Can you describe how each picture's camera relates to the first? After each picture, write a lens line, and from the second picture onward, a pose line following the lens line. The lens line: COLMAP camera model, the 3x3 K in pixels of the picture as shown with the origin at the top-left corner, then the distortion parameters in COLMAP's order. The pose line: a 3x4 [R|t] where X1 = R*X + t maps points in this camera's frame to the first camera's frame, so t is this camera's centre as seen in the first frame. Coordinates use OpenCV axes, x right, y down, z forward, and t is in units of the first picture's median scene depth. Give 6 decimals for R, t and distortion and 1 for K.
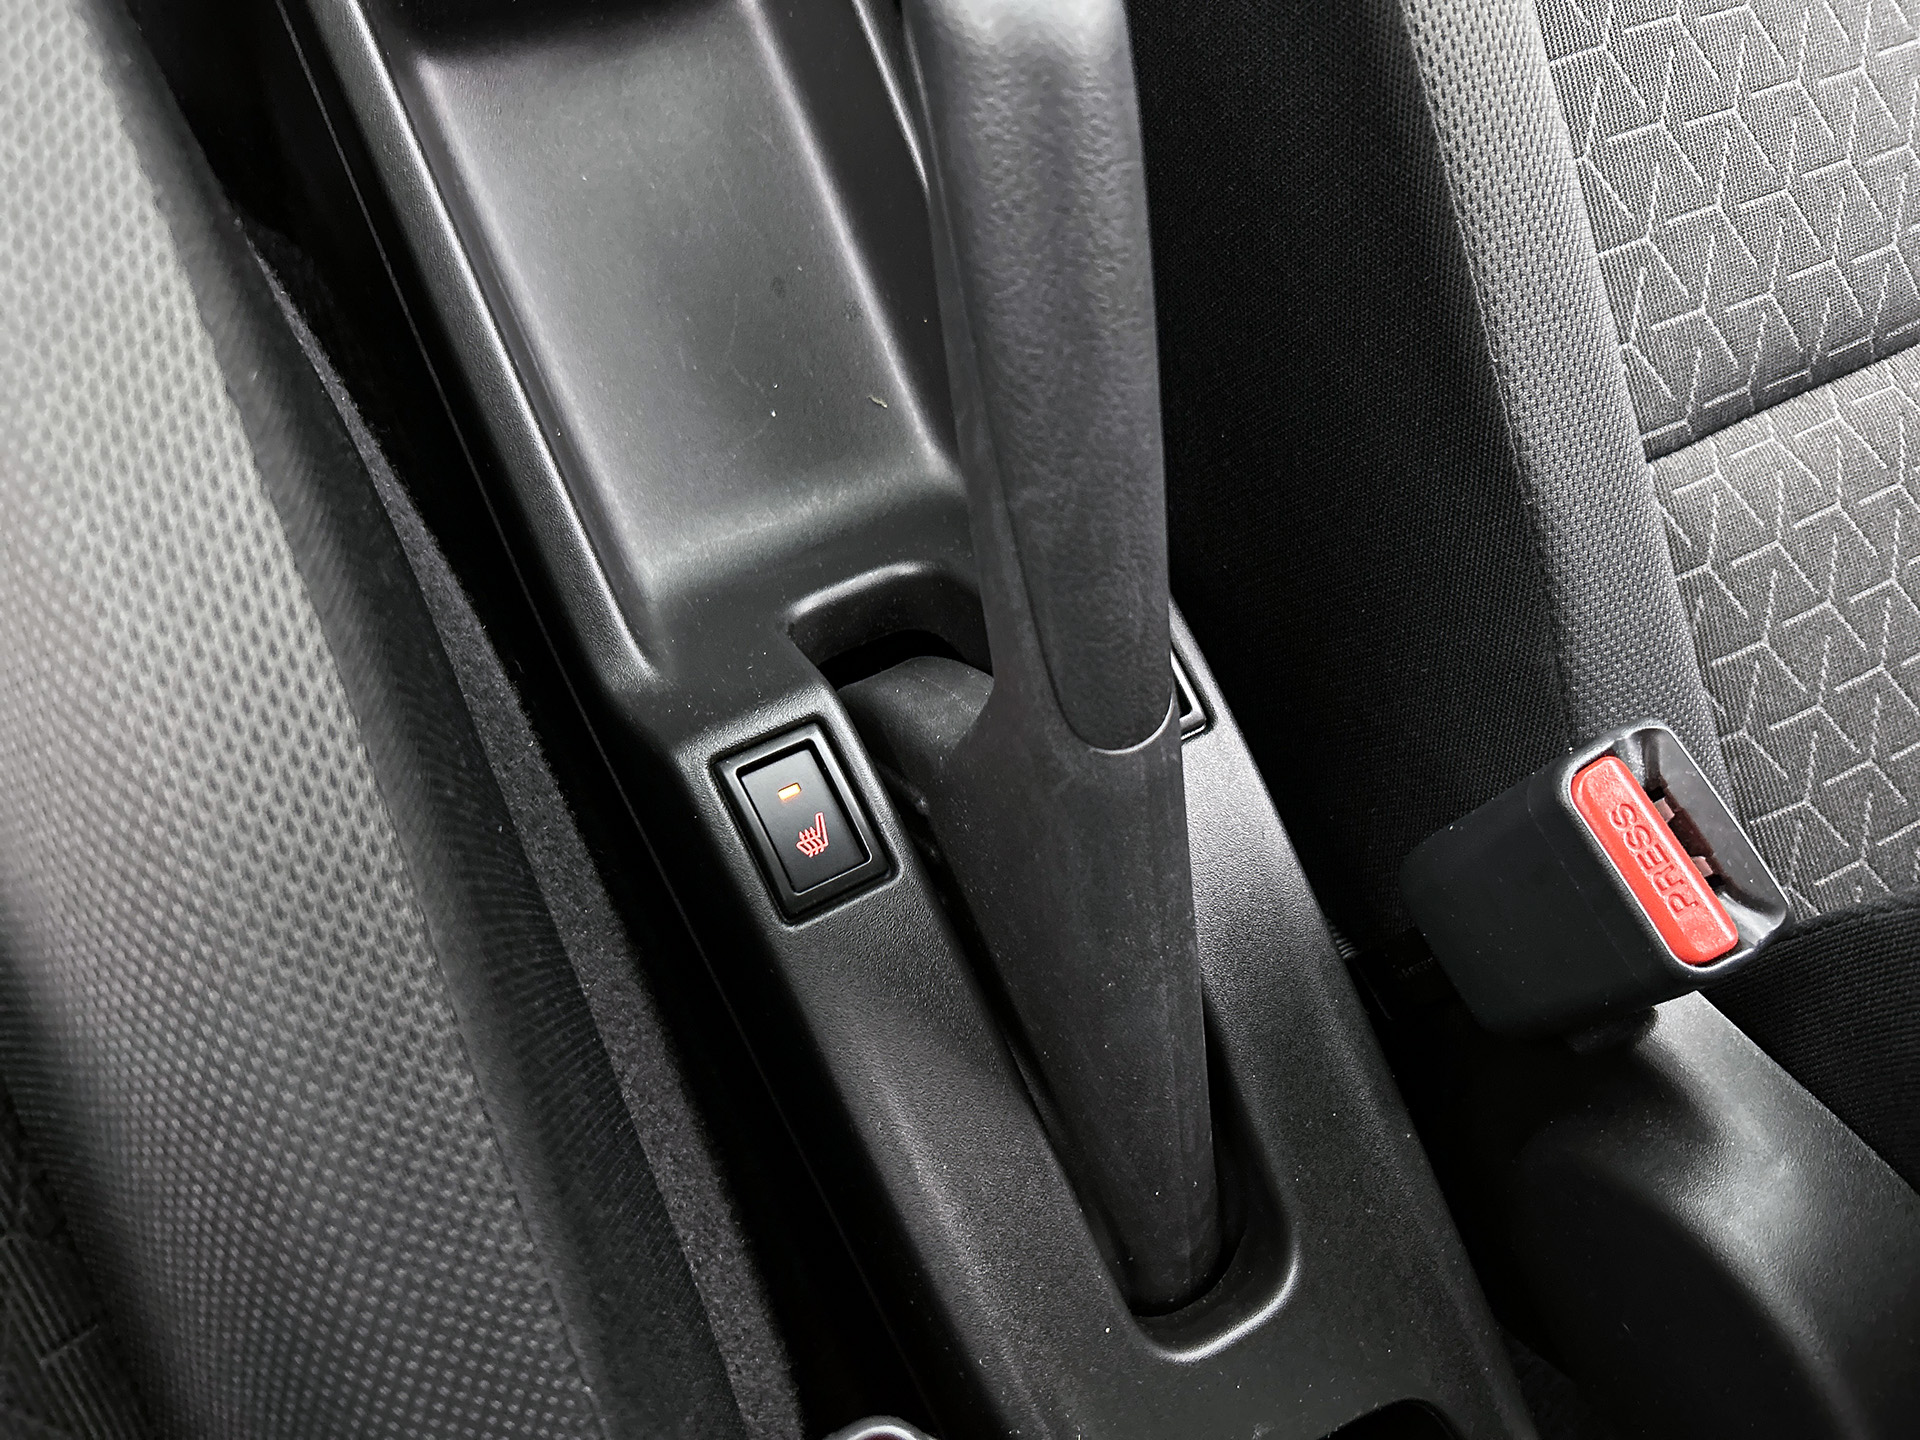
lens RADIAL K [[1428.7, 0, 971.0], [0, 1428.7, 721.5], [0, 0, 1]] dist [0.002402, -0.008098]
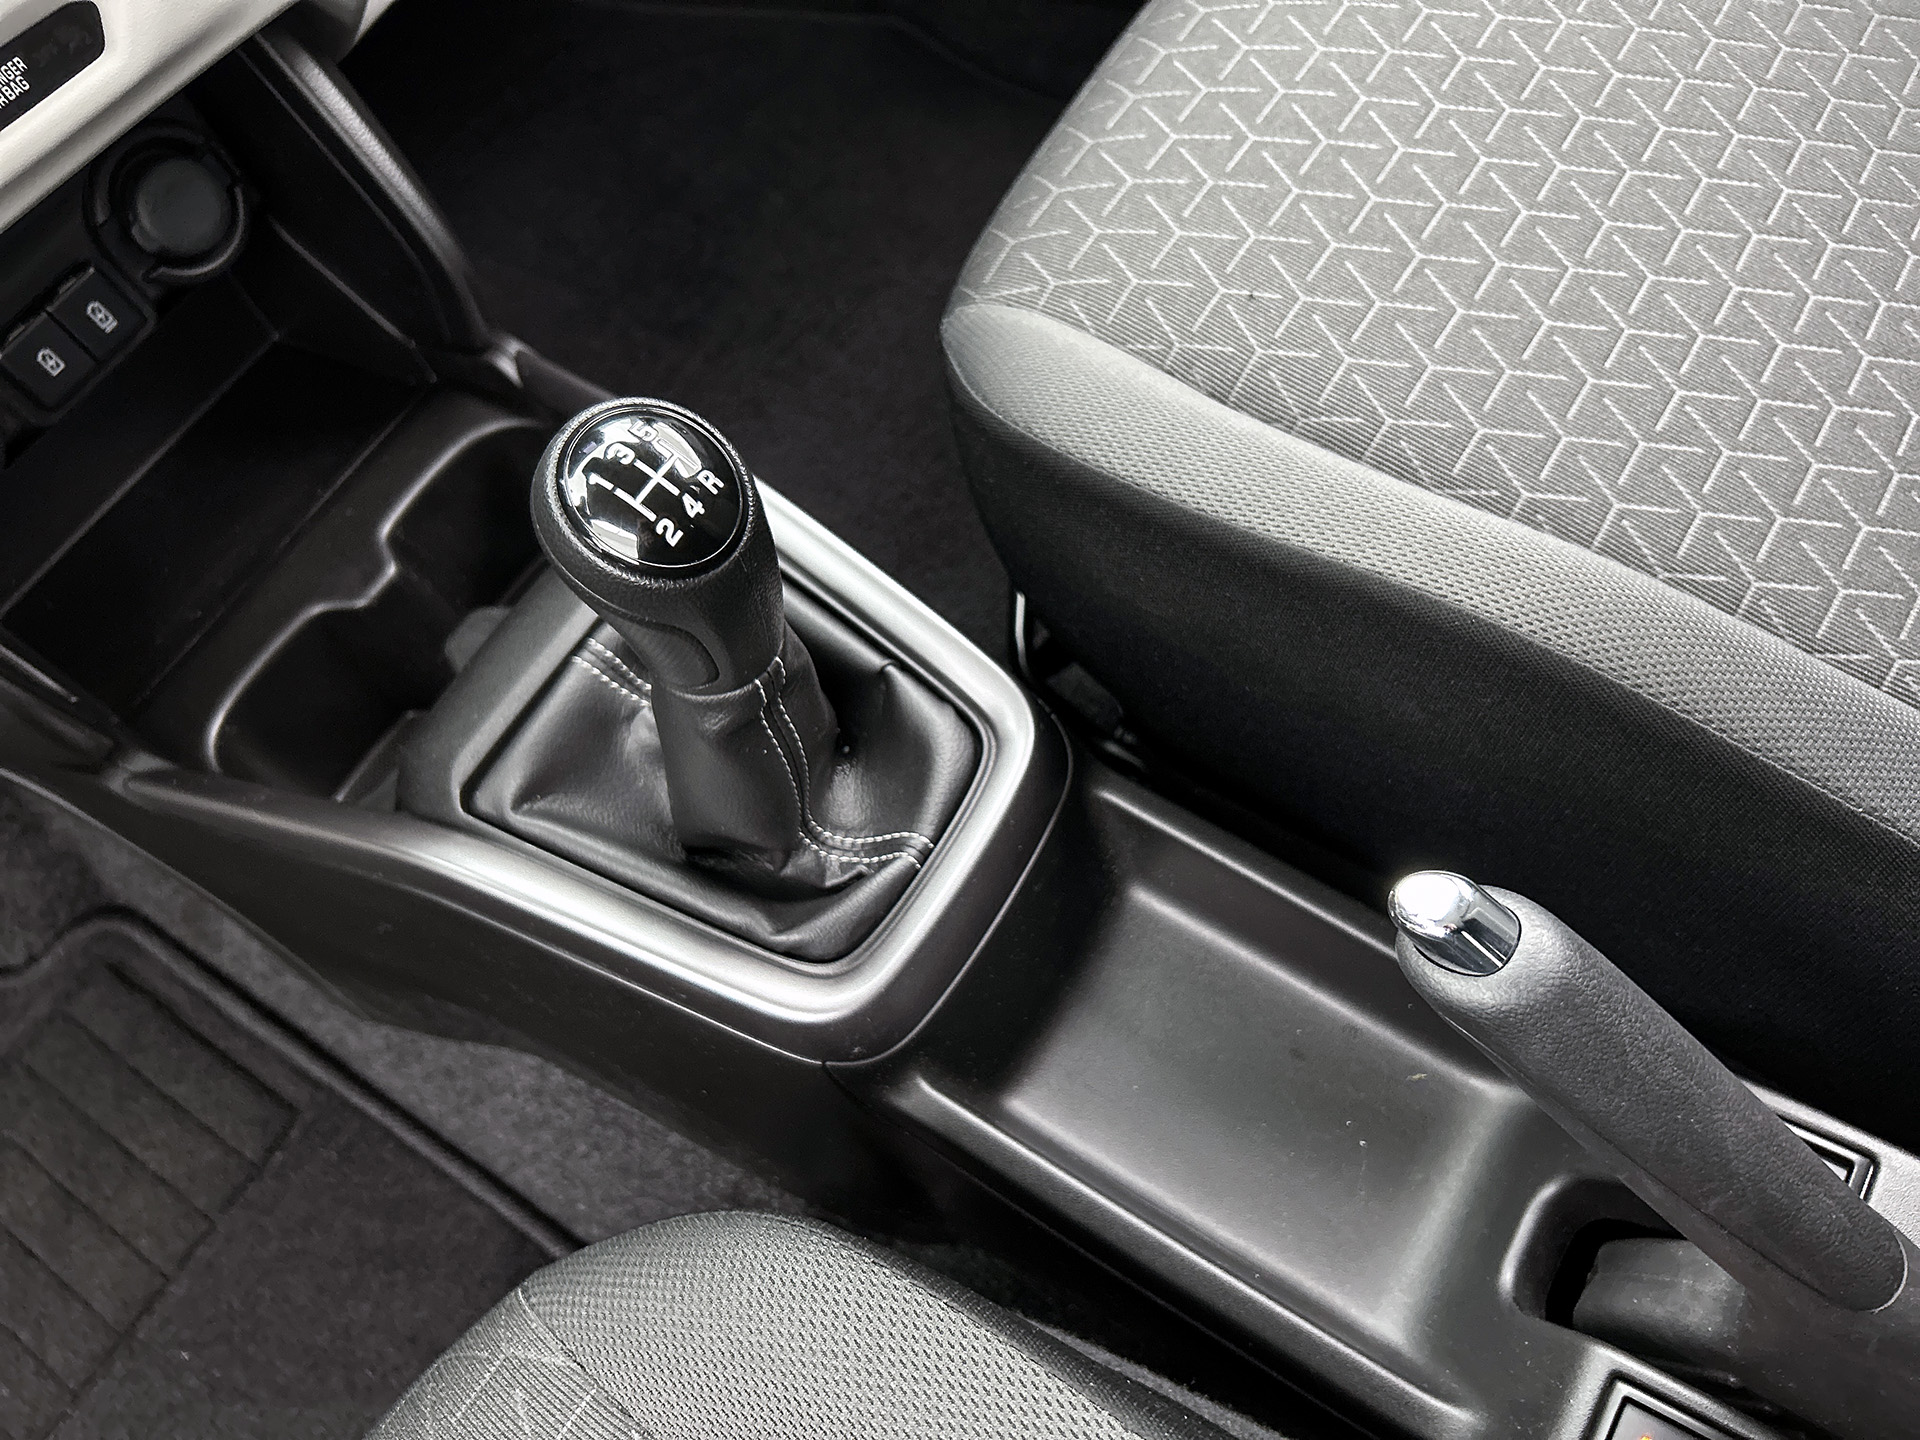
lens RADIAL K [[1462.5, 0, 972.4], [0, 1462.5, 713.7], [0, 0, 1]] dist [0.022528, -0.023031]
pose [[0.764670, -0.638445, -0.087568, -0.051116], [0.585562, 0.745118, -0.319243, -0.300623], [0.269068, 0.192839, 0.943618, -0.368726]]
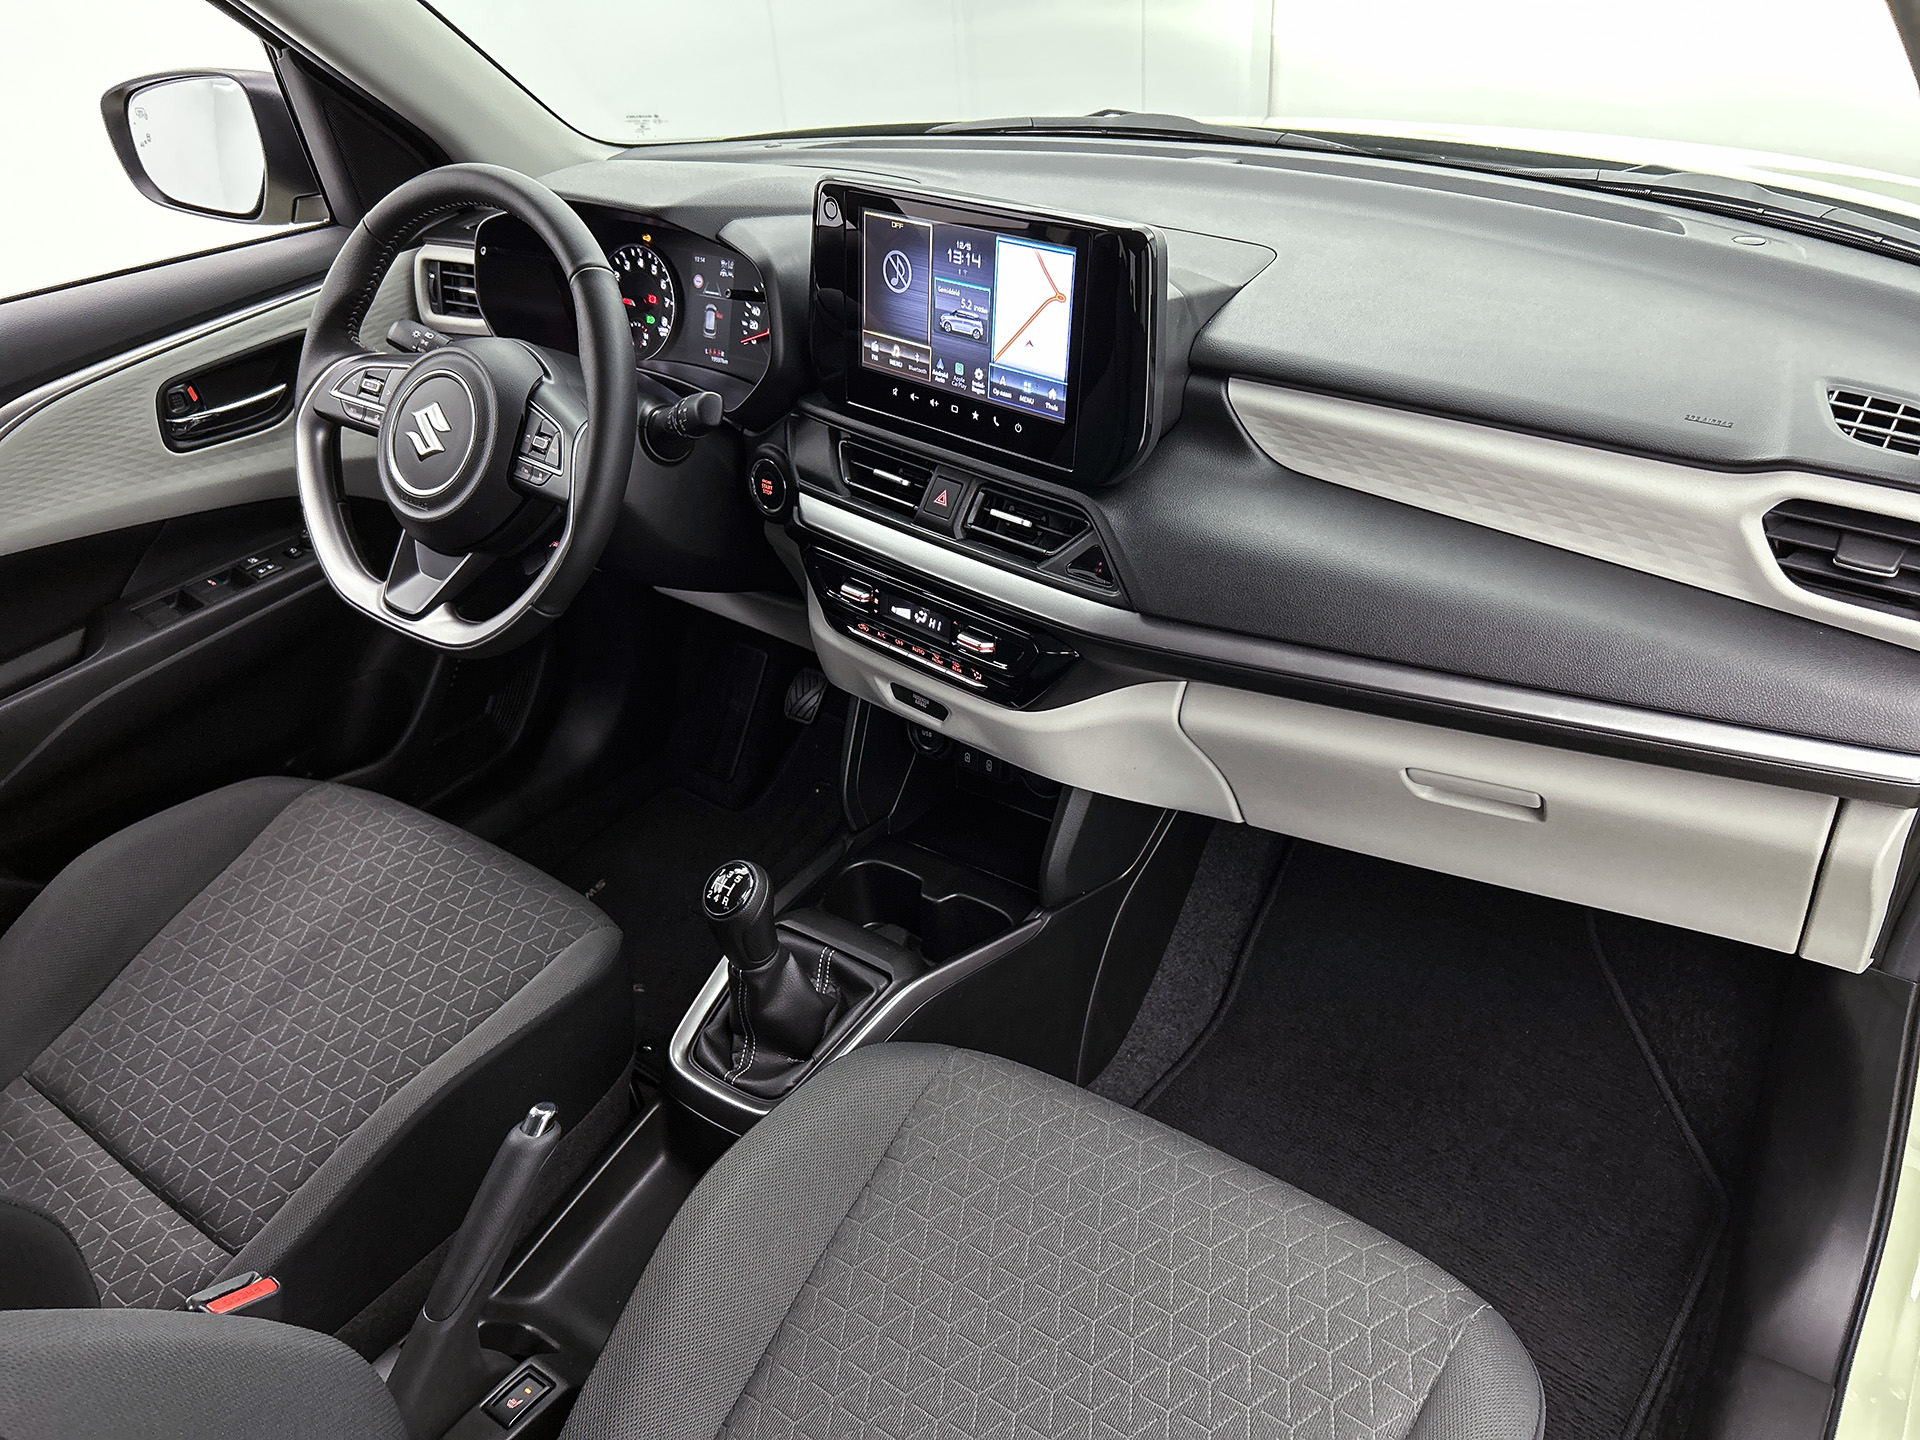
lens RADIAL K [[1462.5, 0, 970.7], [0, 1462.5, 701.9], [0, 0, 1]] dist [0.022528, -0.023031]
pose [[0.439701, 0.213374, -0.872430, 2.535061], [-0.819237, 0.493418, -0.292214, -0.547481], [0.368122, 0.843214, 0.391760, -0.876093]]
